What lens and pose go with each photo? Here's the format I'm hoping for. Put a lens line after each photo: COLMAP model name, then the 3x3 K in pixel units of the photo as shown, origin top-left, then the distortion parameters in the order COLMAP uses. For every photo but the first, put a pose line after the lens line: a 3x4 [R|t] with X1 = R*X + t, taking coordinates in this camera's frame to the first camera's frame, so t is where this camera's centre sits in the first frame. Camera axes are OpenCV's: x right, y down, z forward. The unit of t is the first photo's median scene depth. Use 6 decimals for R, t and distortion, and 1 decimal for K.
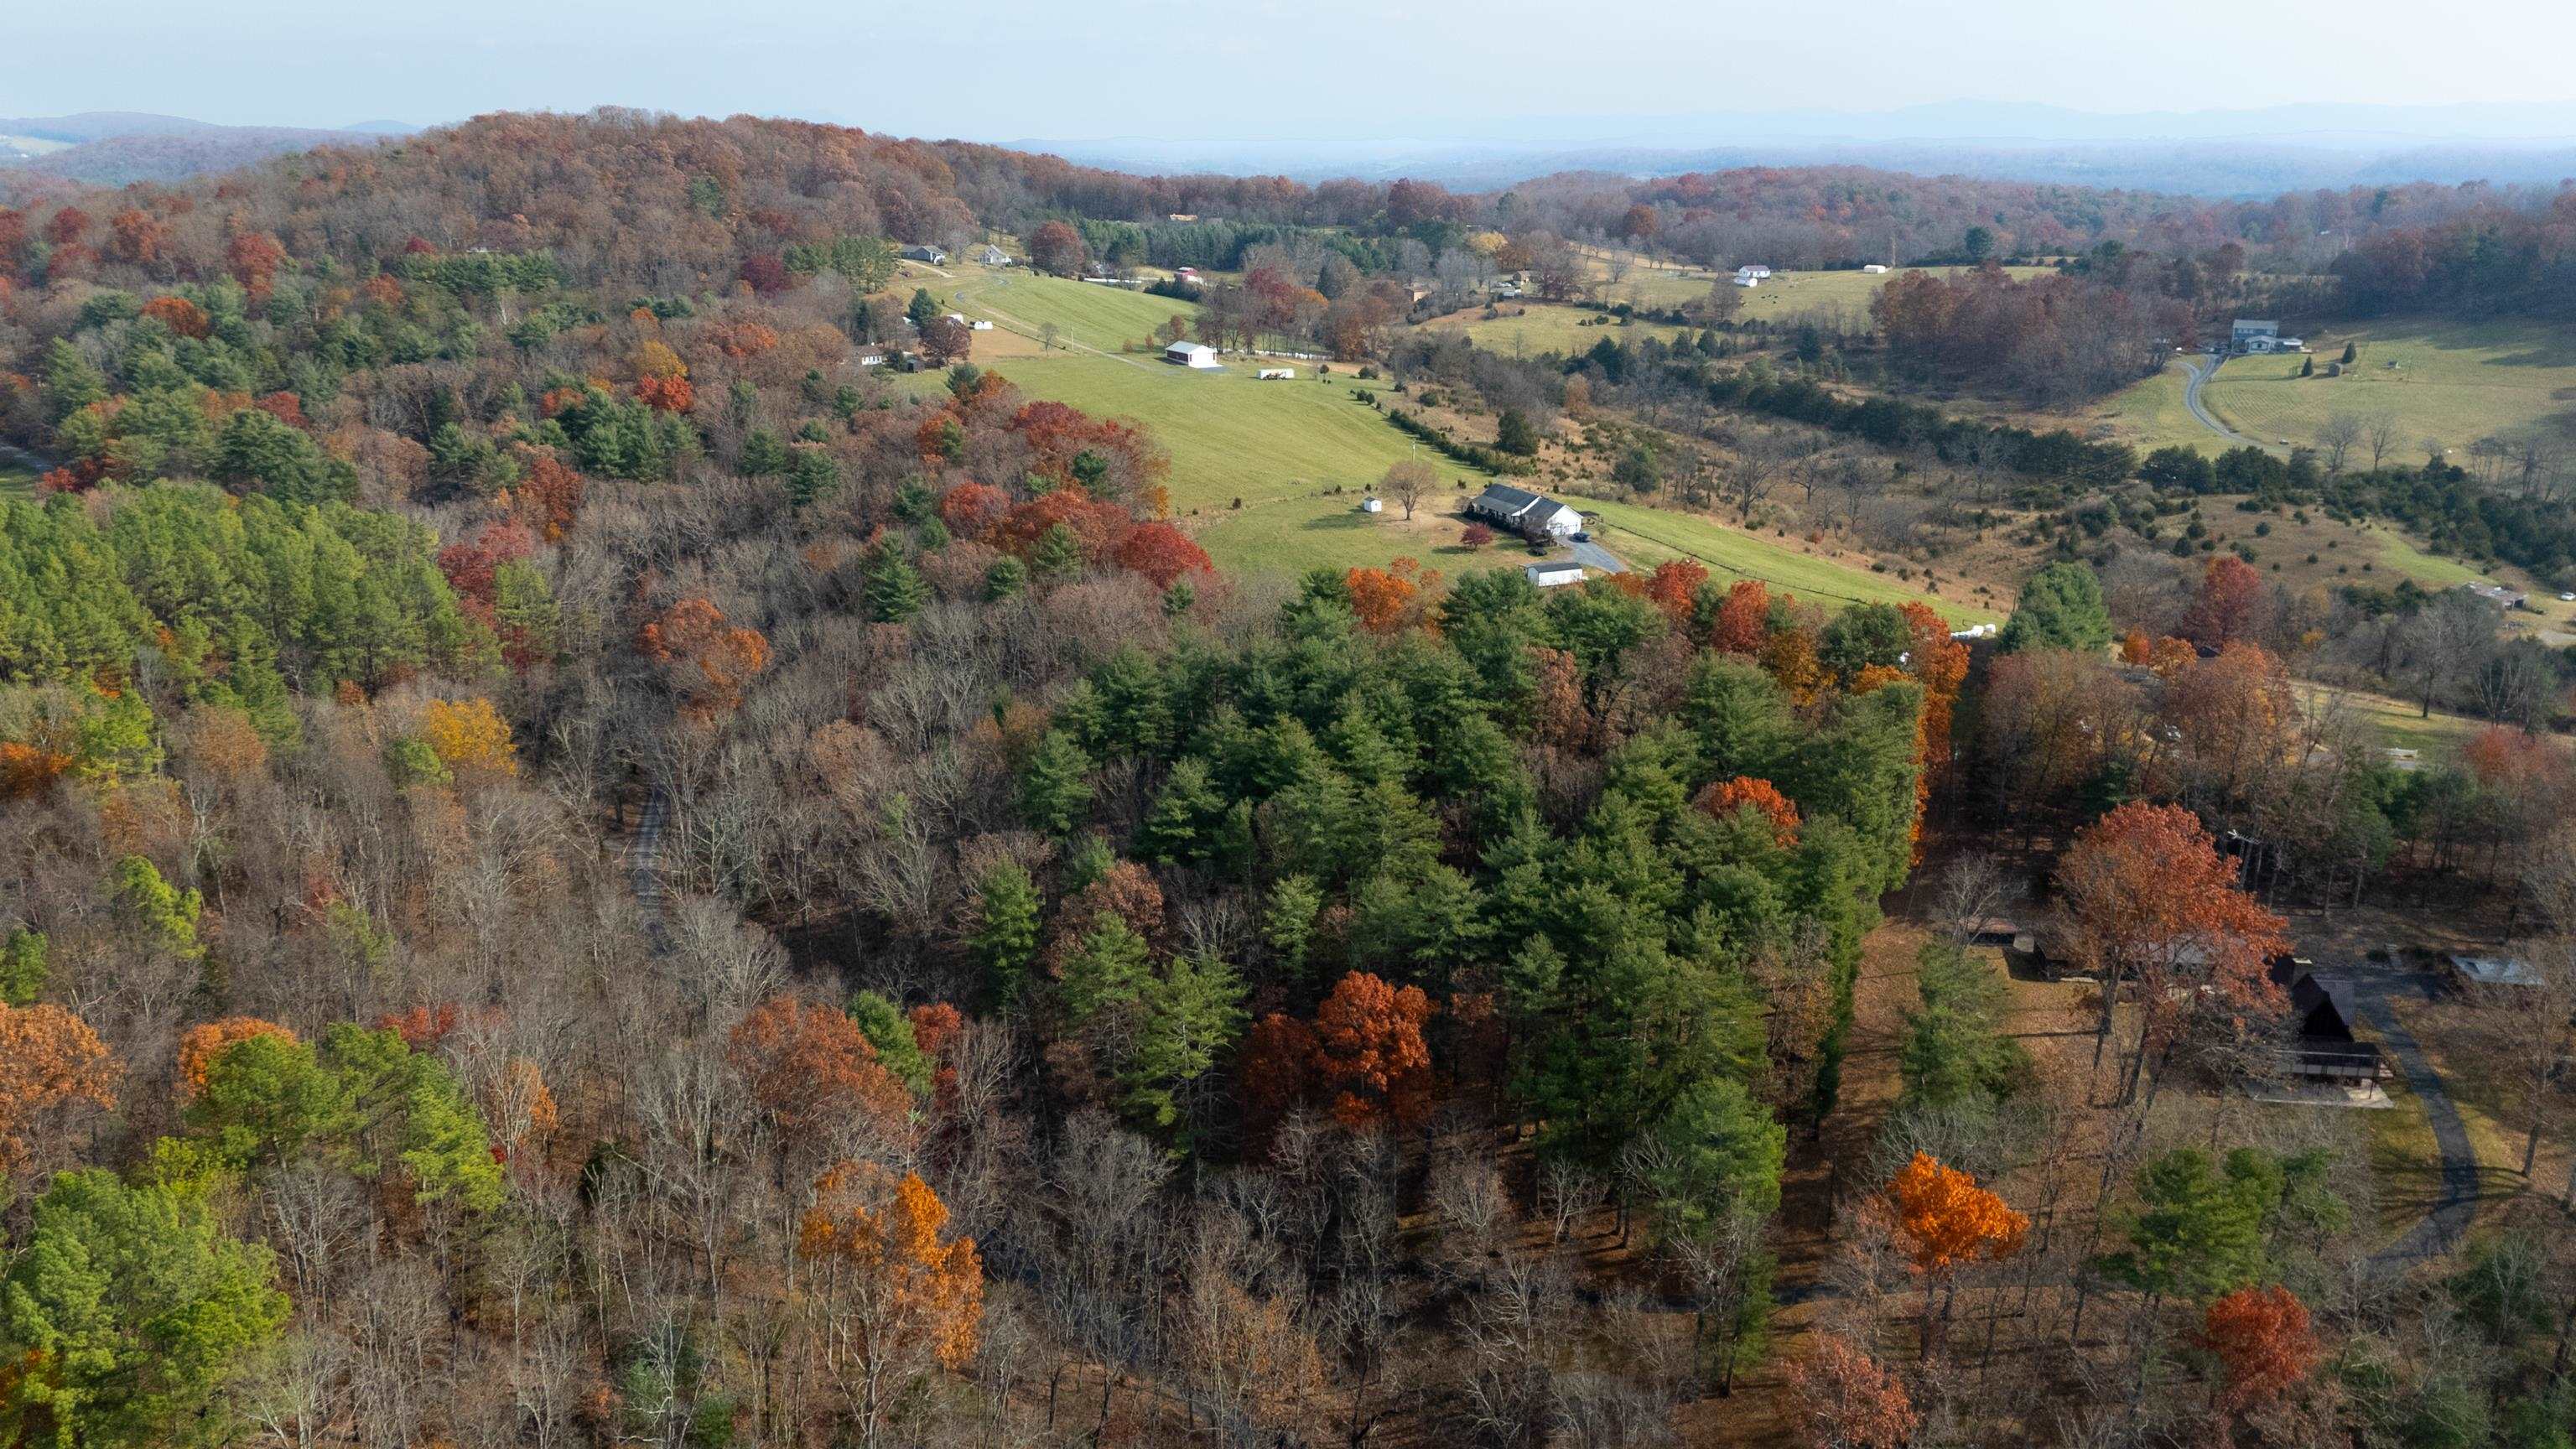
lens RADIAL K [[1889.6, 0, 1286.4], [0, 1889.6, 715.9], [0, 0, 1]] dist [0.065731, -0.064116]
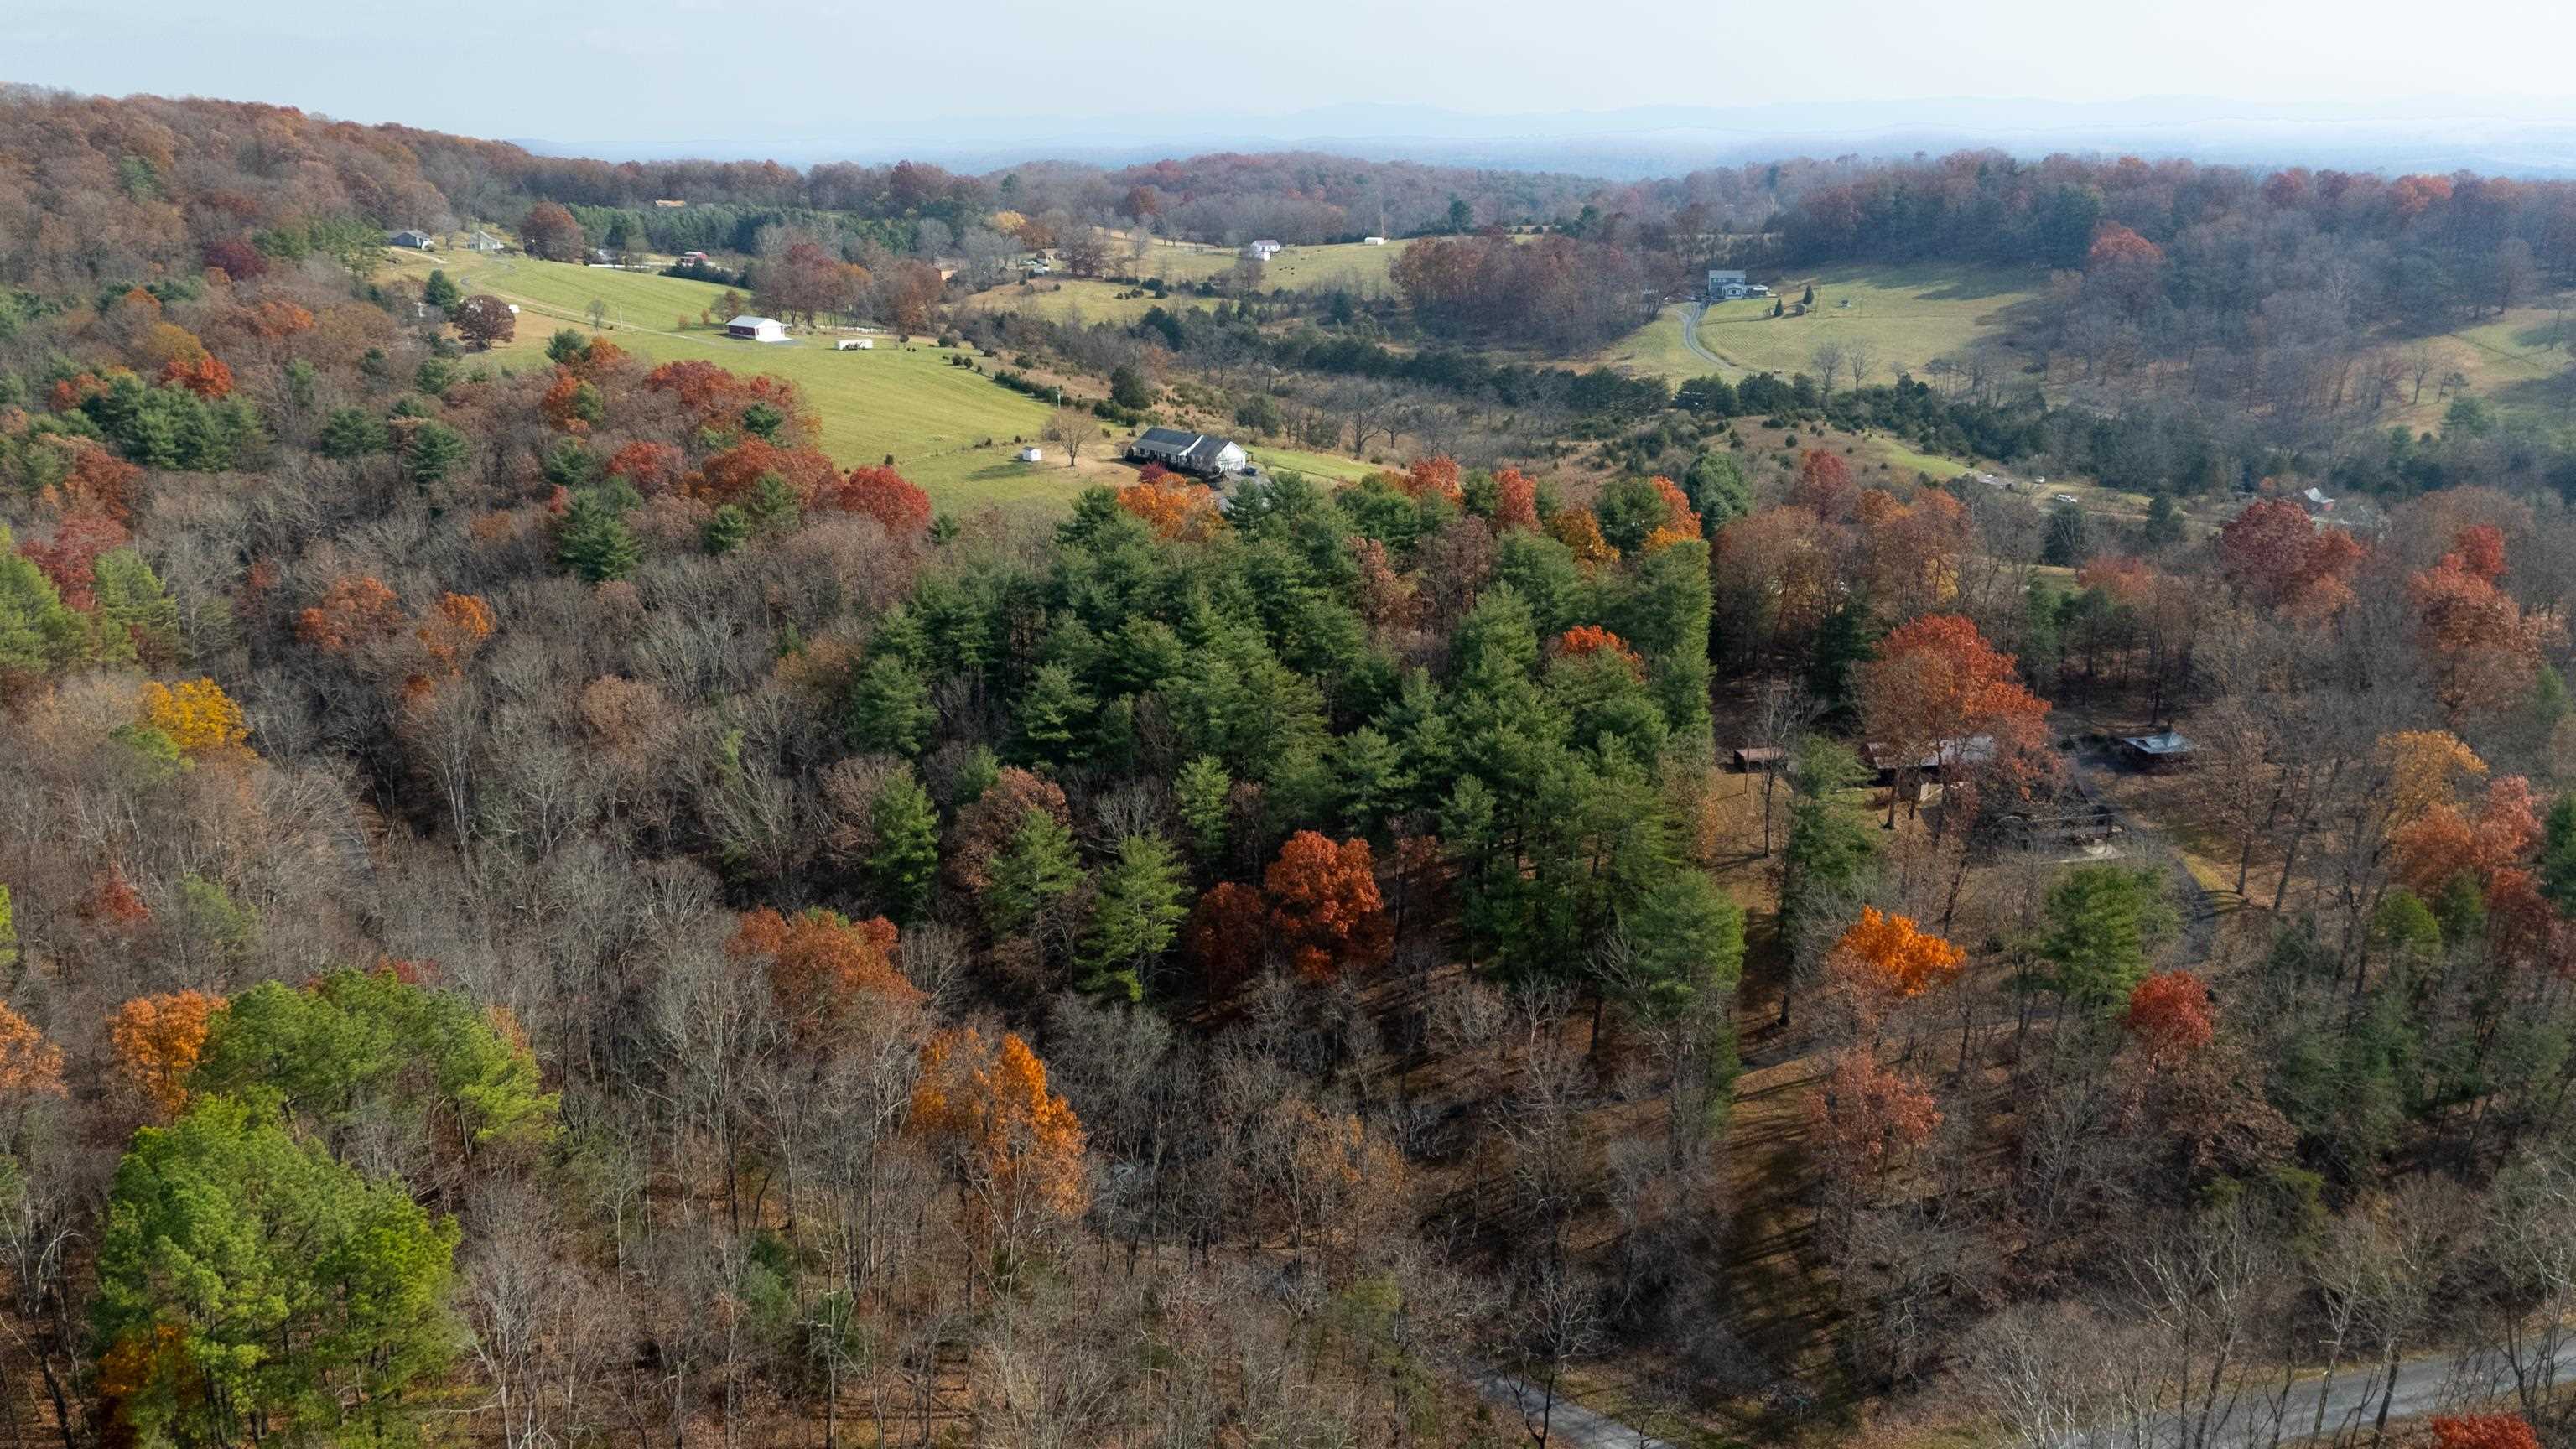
lens RADIAL K [[1889.6, 0, 1277.7], [0, 1889.6, 728.6], [0, 0, 1]] dist [0.065731, -0.064116]
pose [[0.957720, -0.093616, 0.272046, -0.100459], [0.092751, 0.995560, 0.016066, 0.024695], [-0.272342, 0.009845, 0.962150, 0.003908]]
